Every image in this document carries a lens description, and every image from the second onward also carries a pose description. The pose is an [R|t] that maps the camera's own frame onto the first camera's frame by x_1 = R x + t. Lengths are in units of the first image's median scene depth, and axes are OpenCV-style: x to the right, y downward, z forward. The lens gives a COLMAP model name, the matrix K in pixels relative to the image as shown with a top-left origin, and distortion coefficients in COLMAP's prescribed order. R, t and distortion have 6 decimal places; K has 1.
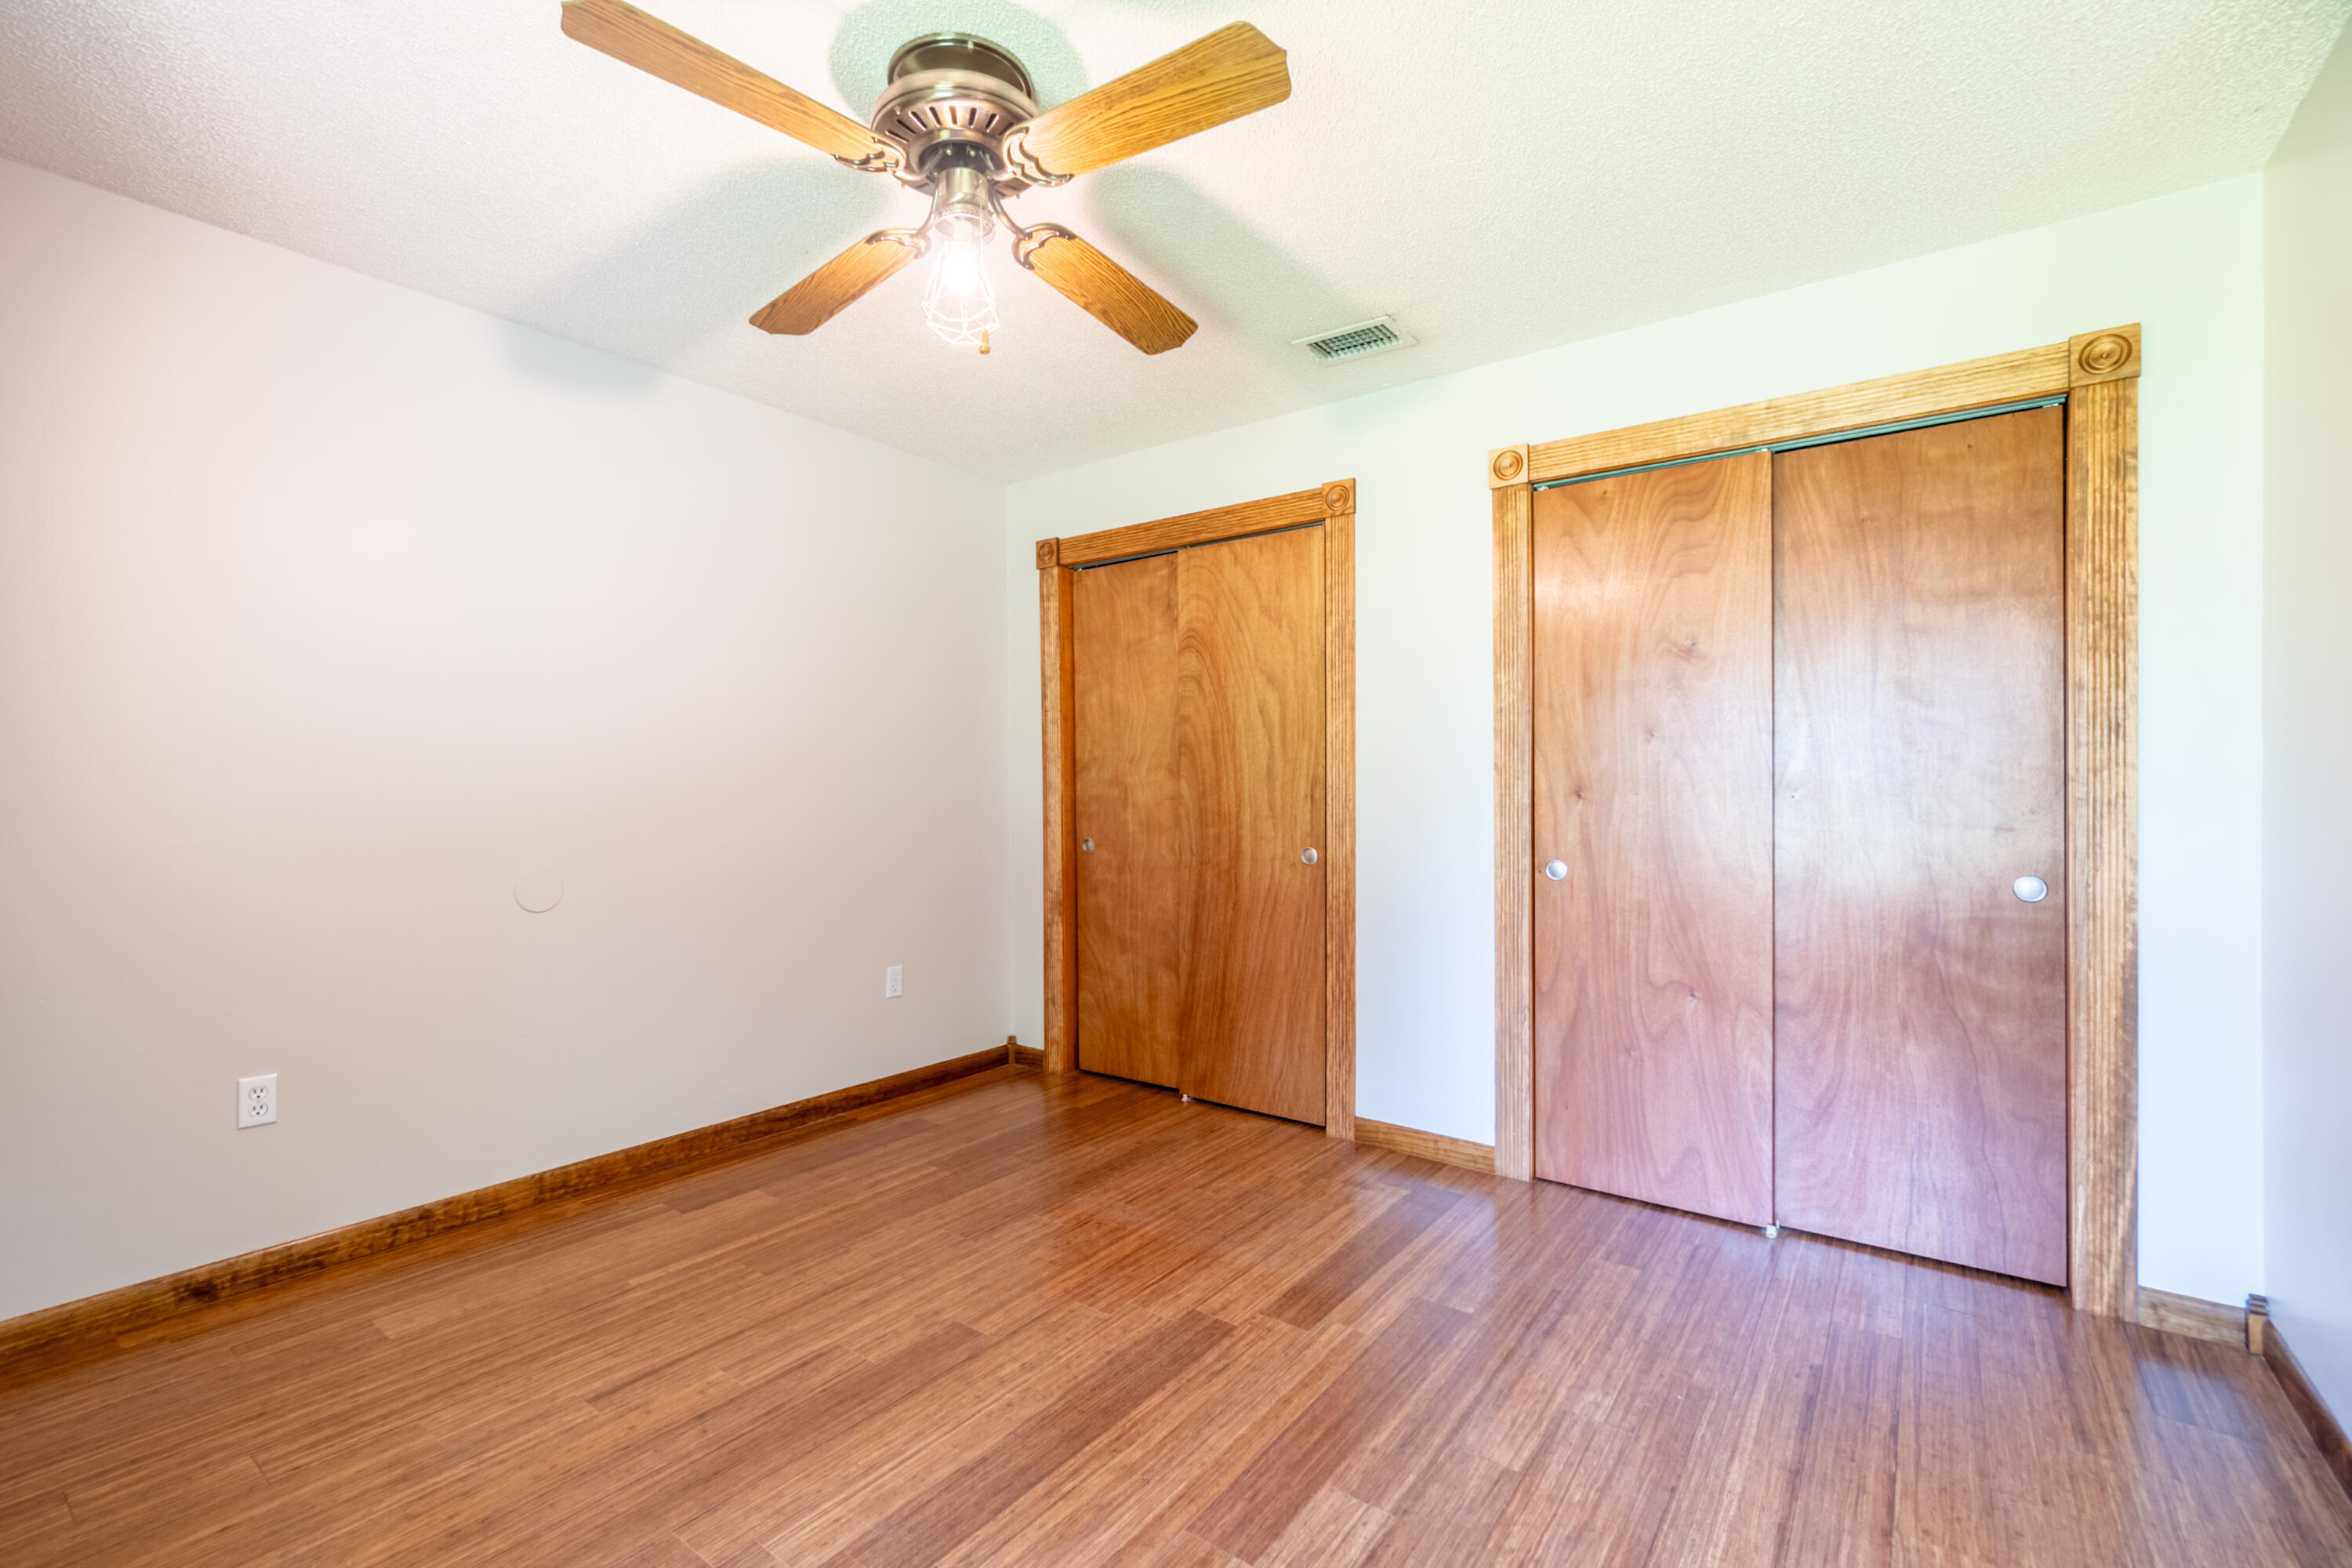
lens RADIAL K [[1038.8, 0, 1167.1], [0, 1038.8, 790.5], [0, 0, 1]] dist [0.001323, 0.000267]
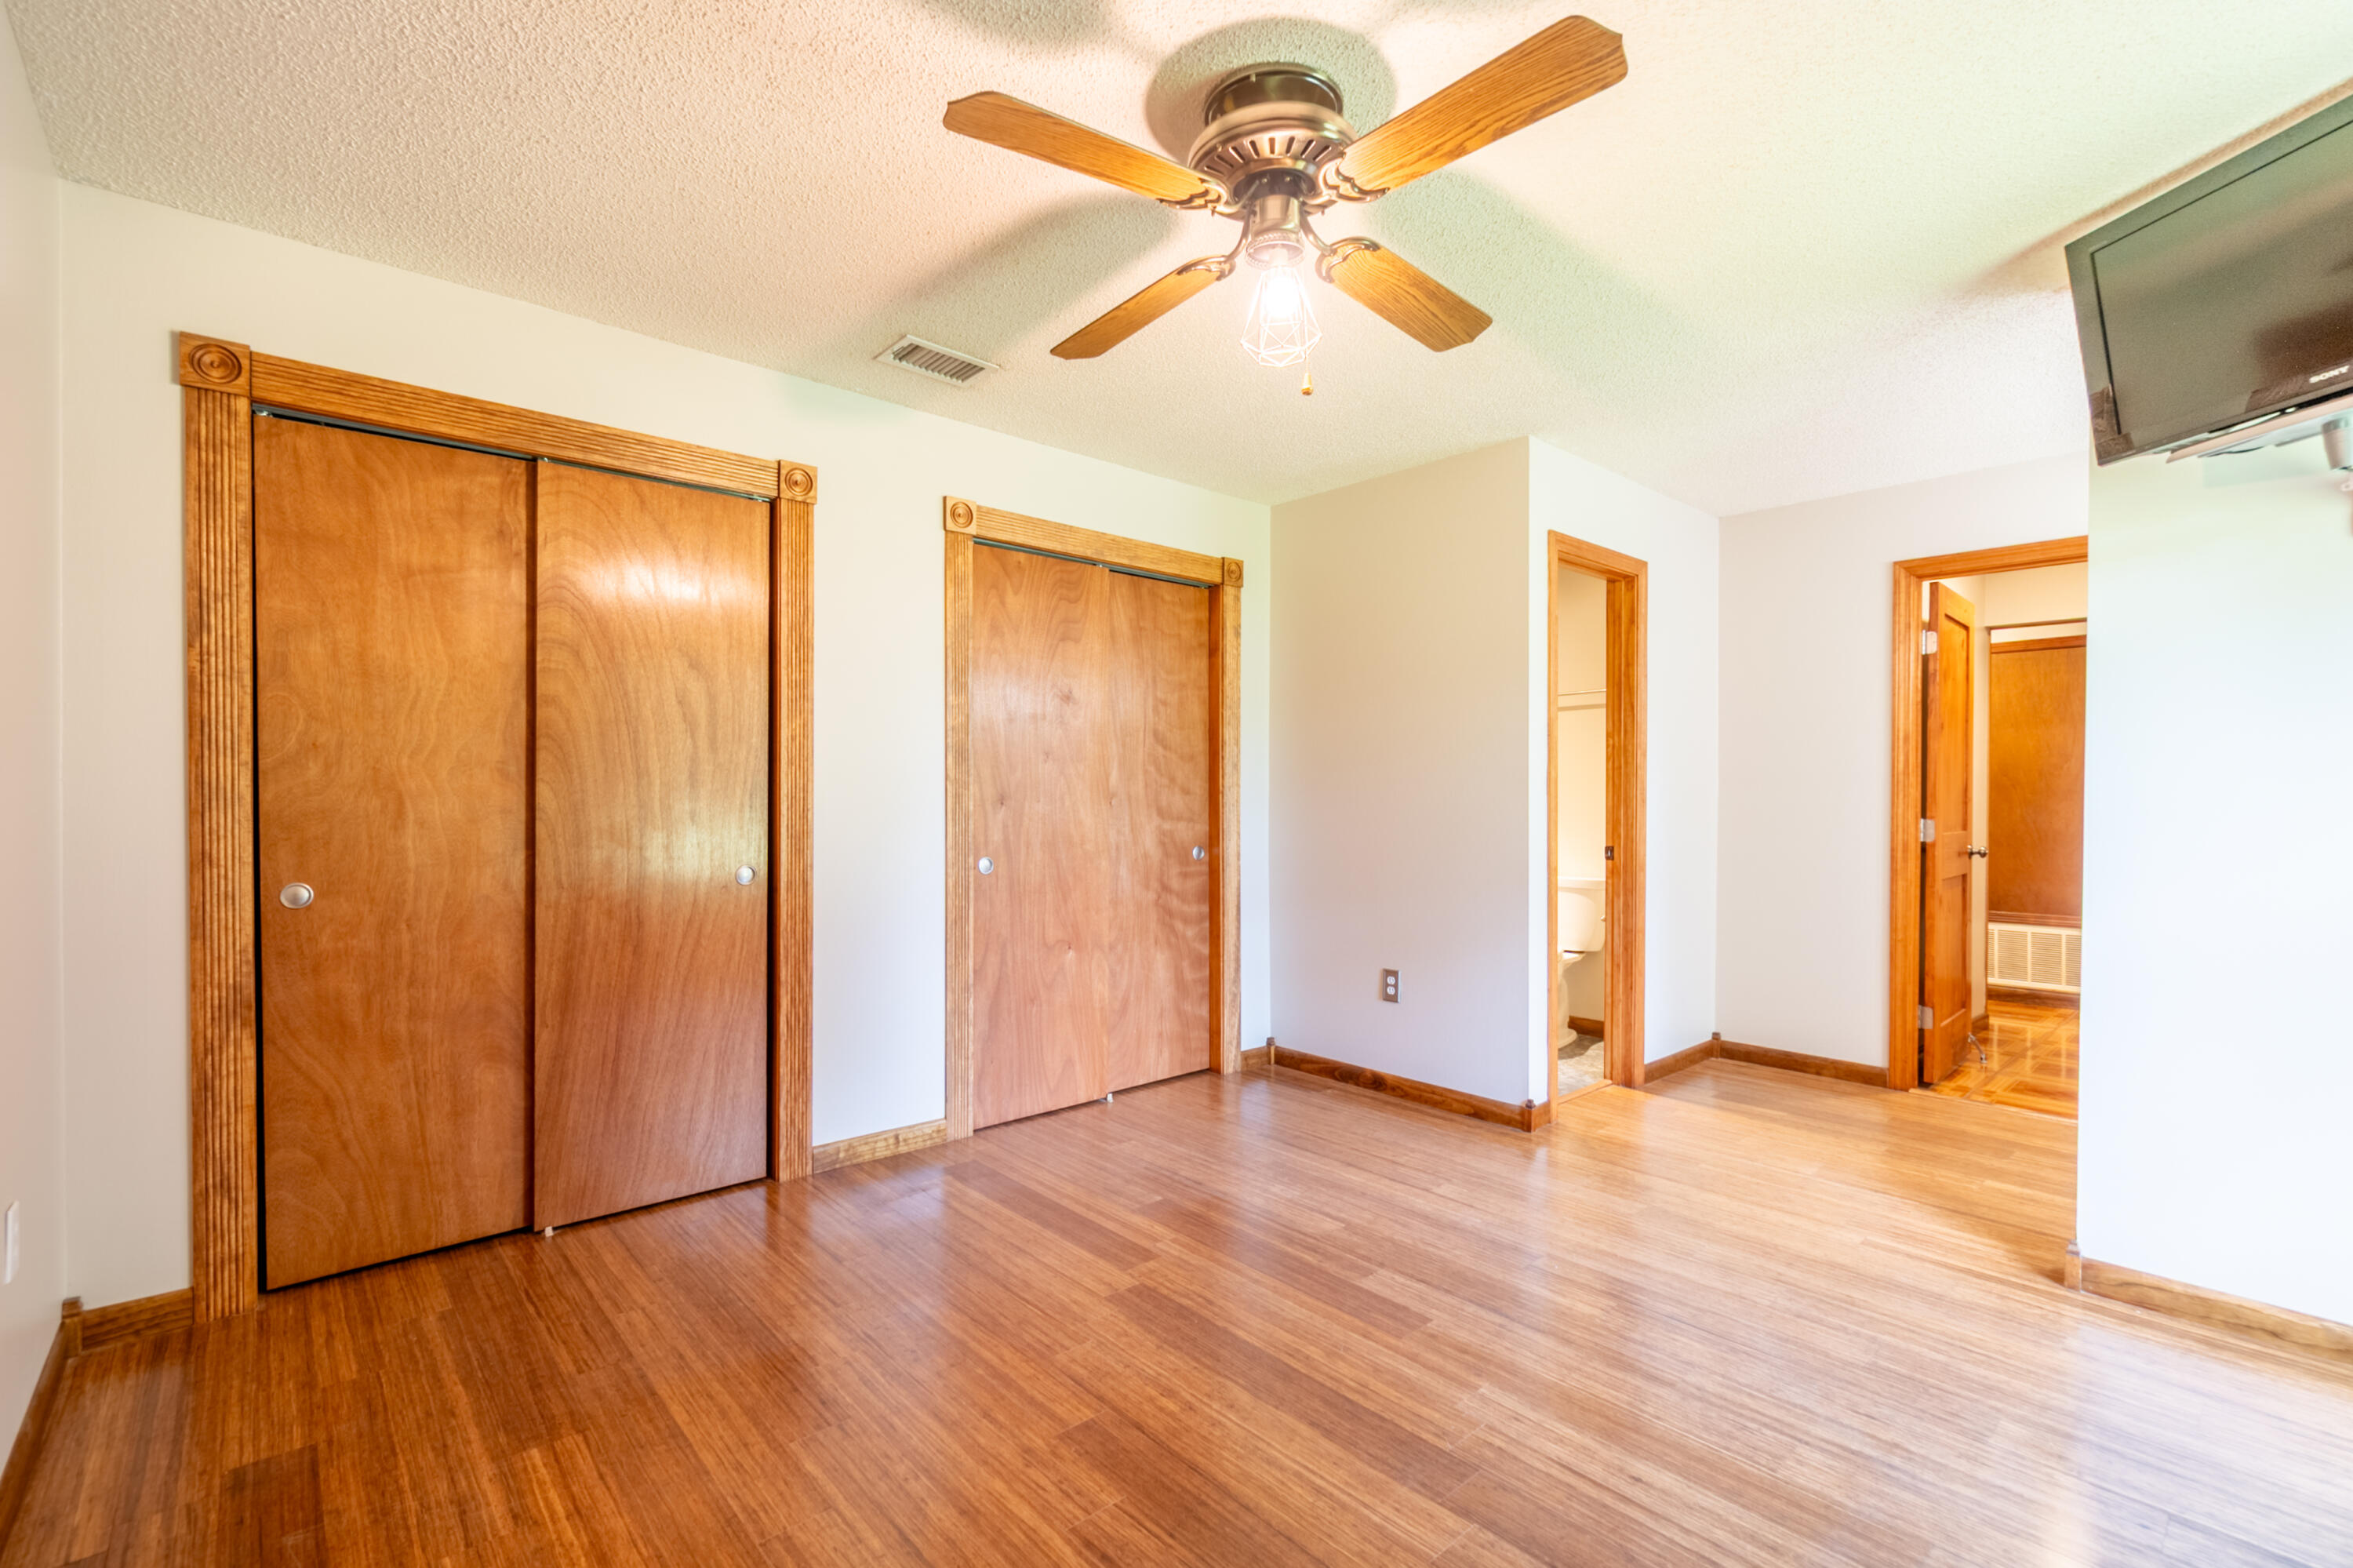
lens RADIAL K [[1039.3, 0, 1167.6], [0, 1039.3, 790.5], [0, 0, 1]] dist [0.001323, 0.000267]
pose [[0.196807, 0.005165, 0.980429, -0.742359], [0.000968, 0.999985, -0.005462, -0.002932], [-0.980442, 0.002024, 0.196799, 0.549457]]
